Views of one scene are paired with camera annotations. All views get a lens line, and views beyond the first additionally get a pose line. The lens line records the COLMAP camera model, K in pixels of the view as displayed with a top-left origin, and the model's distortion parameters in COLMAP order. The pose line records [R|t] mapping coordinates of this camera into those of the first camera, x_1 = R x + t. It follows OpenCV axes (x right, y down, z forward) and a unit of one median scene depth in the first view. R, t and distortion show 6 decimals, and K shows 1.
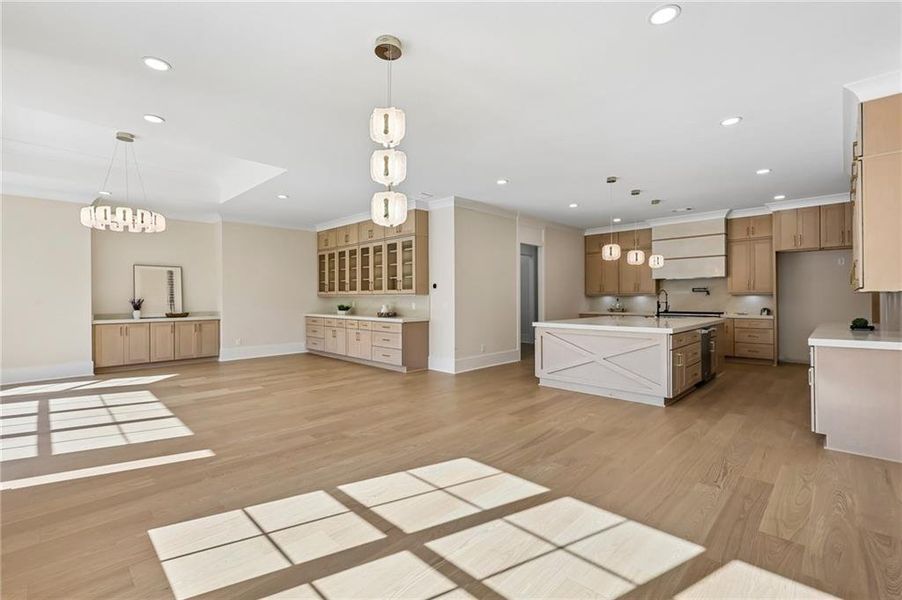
lens RADIAL K [[396.5, 0, 451.0], [0, 396.5, 300.0], [0, 0, 1]] dist [0.000243, 0.000055]
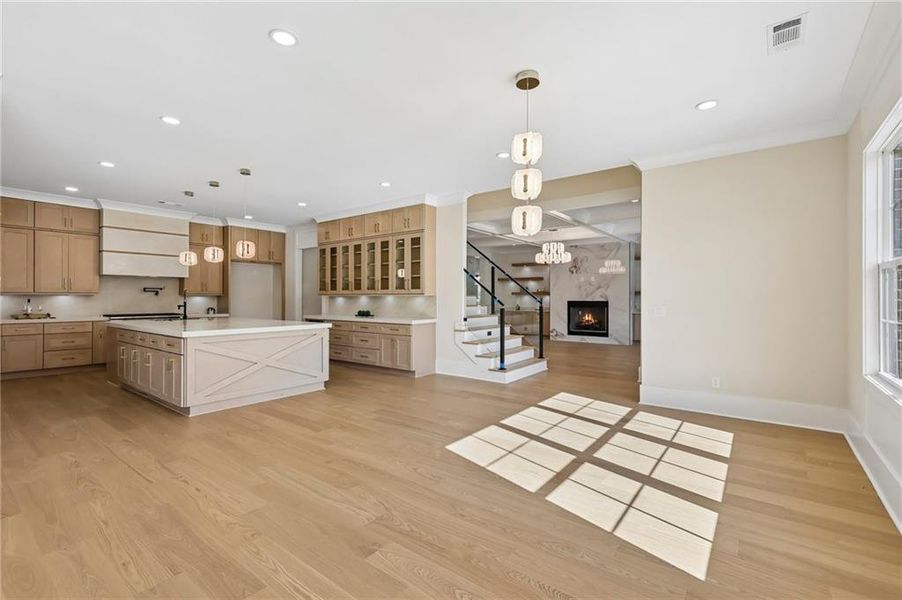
lens RADIAL K [[396.5, 0, 451.0], [0, 396.5, 300.0], [0, 0, 1]] dist [0.000243, 0.000055]
pose [[-0.109094, 0.000200, 0.994031, -1.122513], [-0.000446, 1.000000, -0.000250, -0.004167], [-0.994031, -0.000471, -0.109094, 1.184363]]
